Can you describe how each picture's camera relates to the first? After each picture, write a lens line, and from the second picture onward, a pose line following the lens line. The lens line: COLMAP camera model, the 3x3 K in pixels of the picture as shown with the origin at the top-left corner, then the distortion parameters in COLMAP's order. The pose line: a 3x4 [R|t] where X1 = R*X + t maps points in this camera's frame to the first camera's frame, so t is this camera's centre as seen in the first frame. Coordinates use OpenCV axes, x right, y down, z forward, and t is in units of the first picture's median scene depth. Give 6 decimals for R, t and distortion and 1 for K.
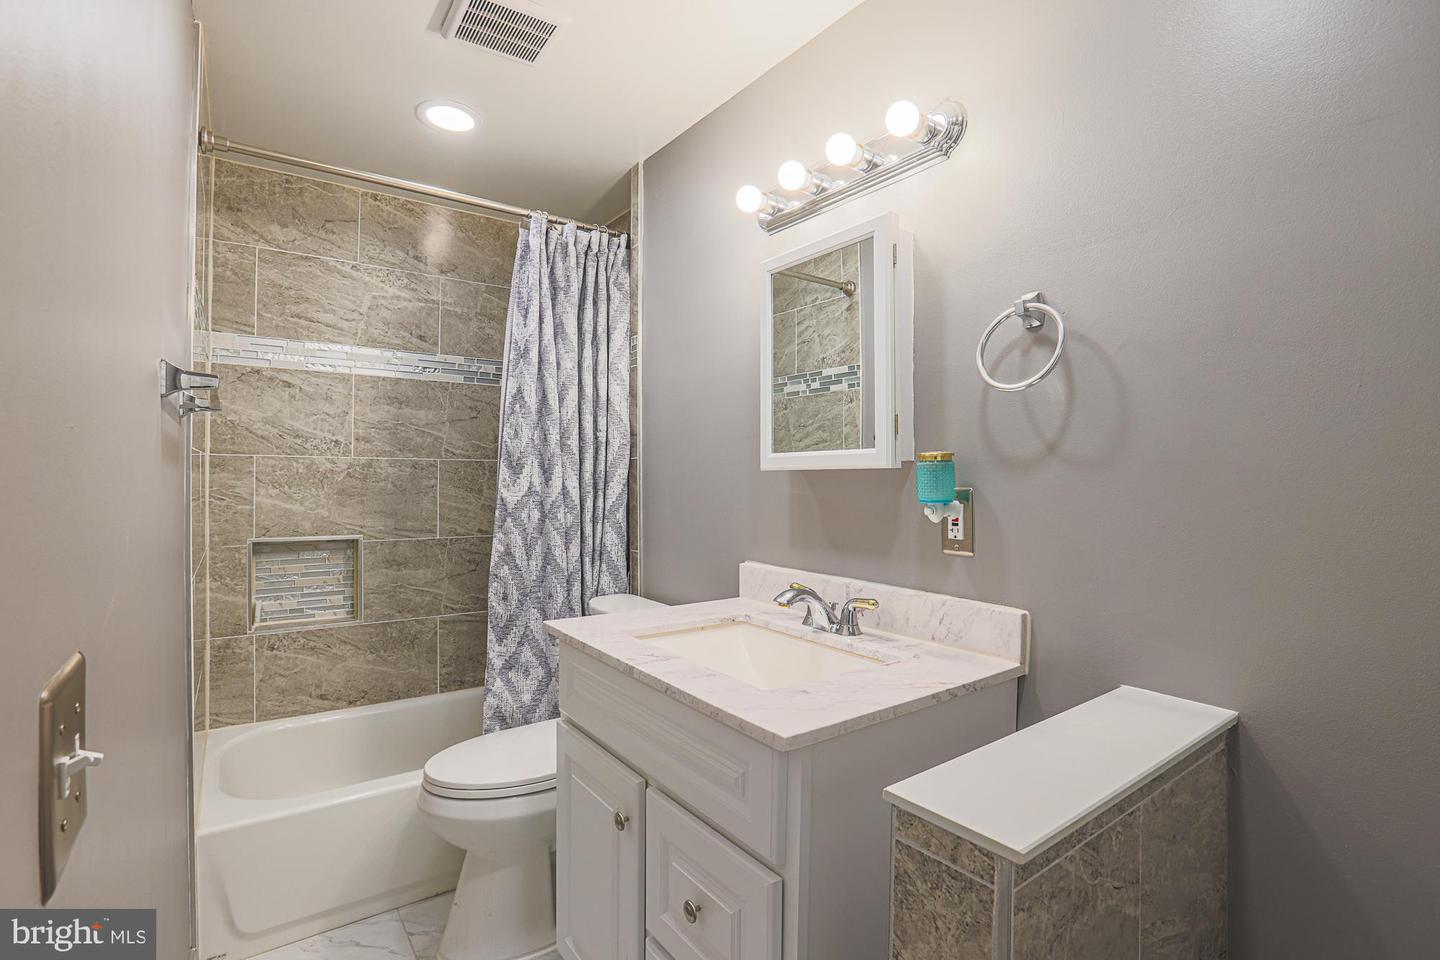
lens RADIAL K [[676.7, 0, 747.3], [0, 676.7, 467.5], [0, 0, 1]] dist [-0.050323, 0.017781]
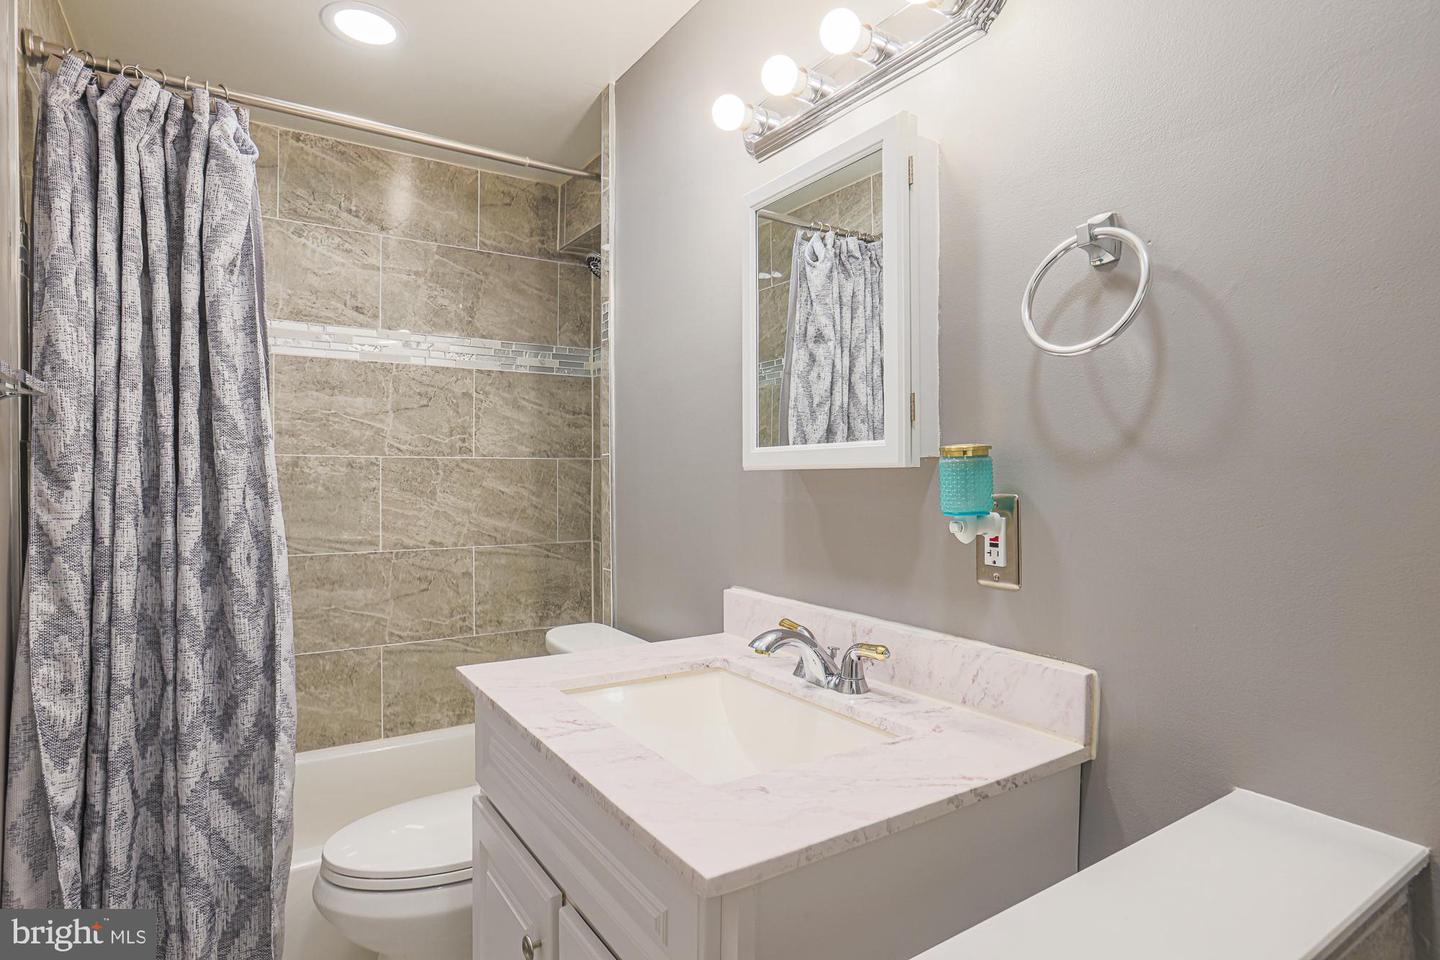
lens RADIAL K [[766.5, 0, 752.2], [0, 766.5, 474.5], [0, 0, 1]] dist [-0.045001, 0.028526]
pose [[0.998834, -0.001596, -0.048258, 0.086425], [0.002222, 0.999914, 0.012913, -0.001889], [0.048233, -0.013006, 0.998751, 0.167828]]
